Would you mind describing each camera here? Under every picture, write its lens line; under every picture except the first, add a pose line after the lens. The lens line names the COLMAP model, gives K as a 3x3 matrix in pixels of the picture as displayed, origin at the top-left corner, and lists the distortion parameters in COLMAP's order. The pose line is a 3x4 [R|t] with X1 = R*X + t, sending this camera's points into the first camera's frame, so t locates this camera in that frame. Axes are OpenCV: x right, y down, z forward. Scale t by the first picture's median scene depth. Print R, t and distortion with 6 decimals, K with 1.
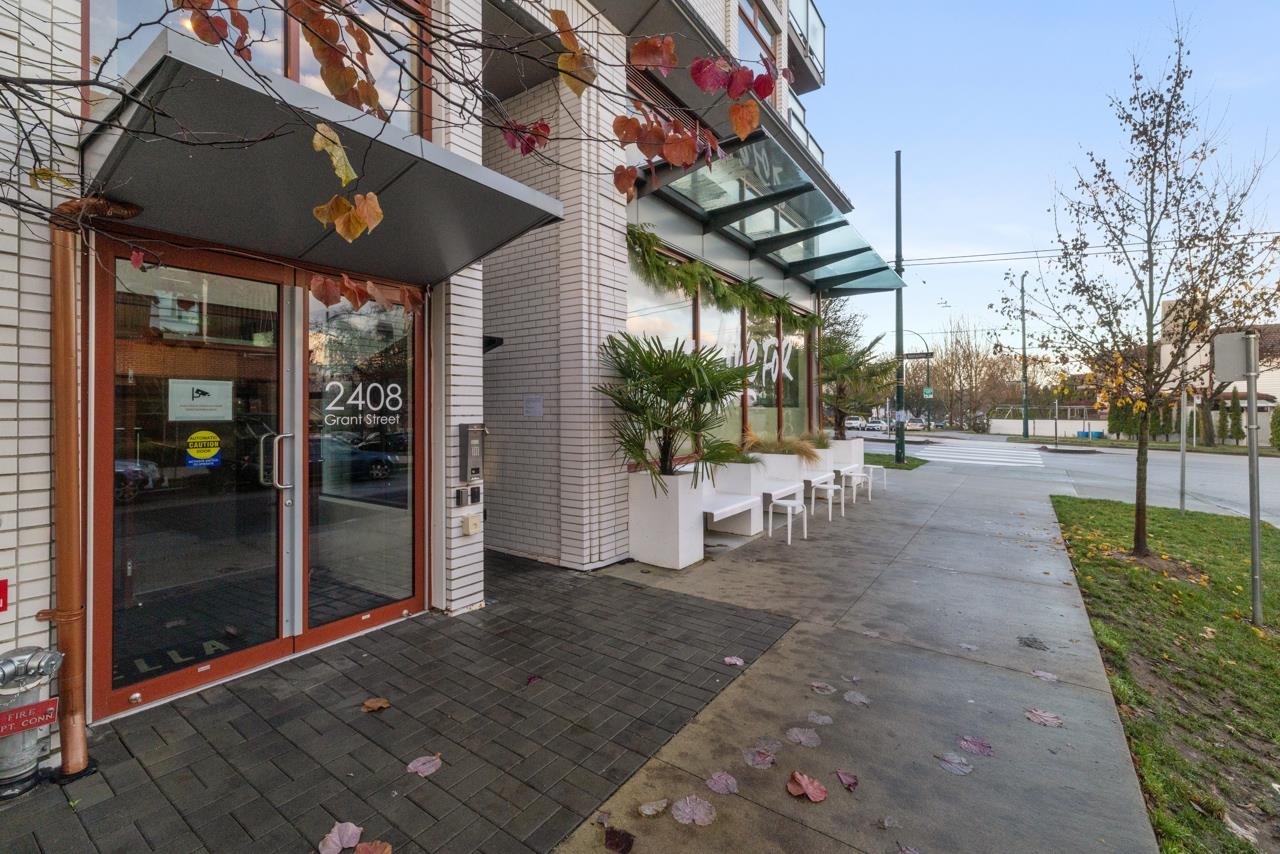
lens RADIAL K [[549.9, 0, 618.1], [0, 549.9, 414.4], [0, 0, 1]] dist [0.000942, 0.000048]
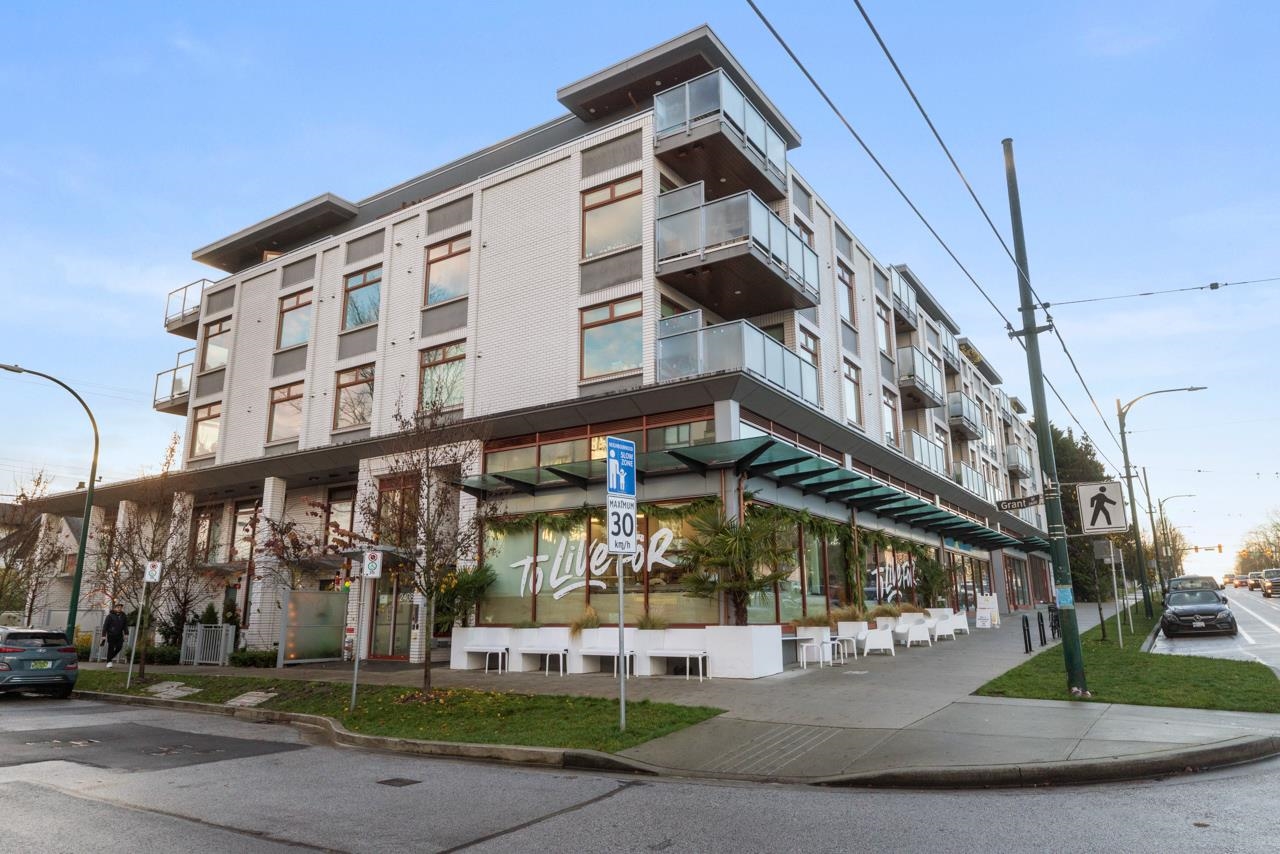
lens RADIAL K [[812.2, 0, 640.0], [0, 812.2, 427.0], [0, 0, 1]] dist [0.004350, 0.000671]
pose [[0.049852, -0.219430, -0.974354, 3.610459], [0.001933, 0.975586, -0.219609, 0.039492], [0.998755, 0.009065, 0.049059, 1.560209]]
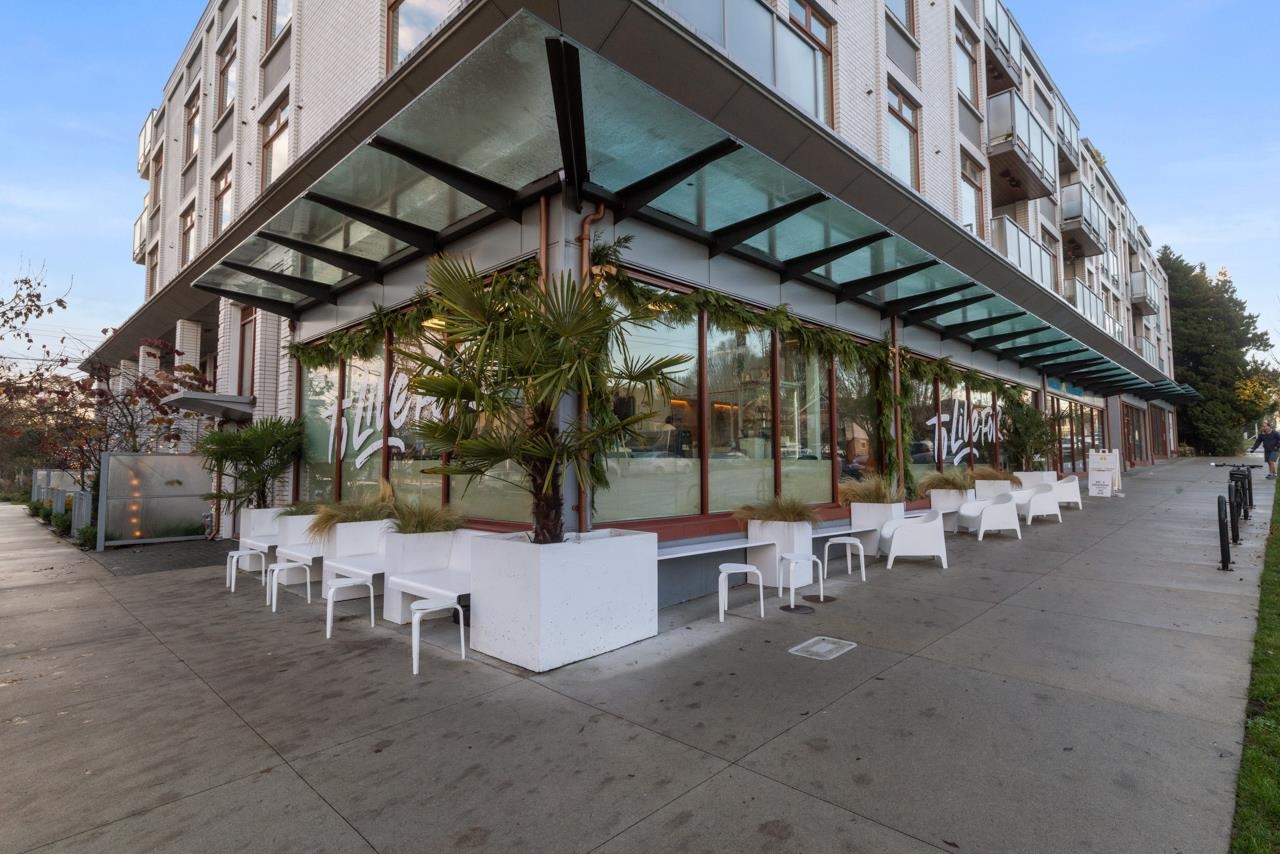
lens RADIAL K [[652.4, 0, 638.3], [0, 652.4, 420.4], [0, 0, 1]] dist [-0.000067, 0.000310]
pose [[-0.143724, -0.059013, -0.987857, 1.754897], [0.002633, 0.998194, -0.060014, -0.021445], [0.989614, -0.011227, -0.143309, 2.309980]]
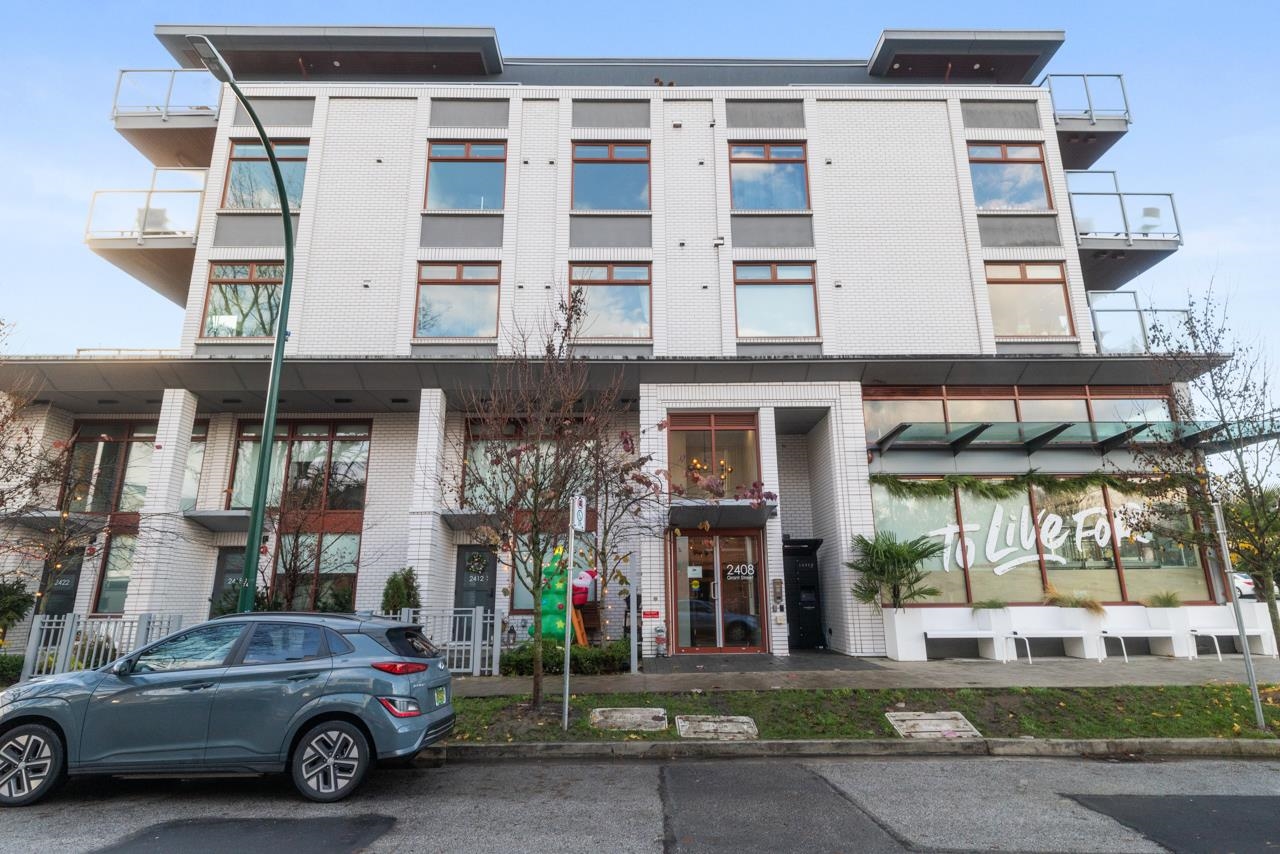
lens RADIAL K [[722.0, 0, 639.4], [0, 722.0, 397.3], [0, 0, 1]] dist [0.001279, 0.000311]
pose [[0.600407, -0.212255, -0.771012, 1.595820], [0.001442, 0.964419, -0.264376, 0.065149], [0.799694, 0.157621, 0.579349, -1.215378]]
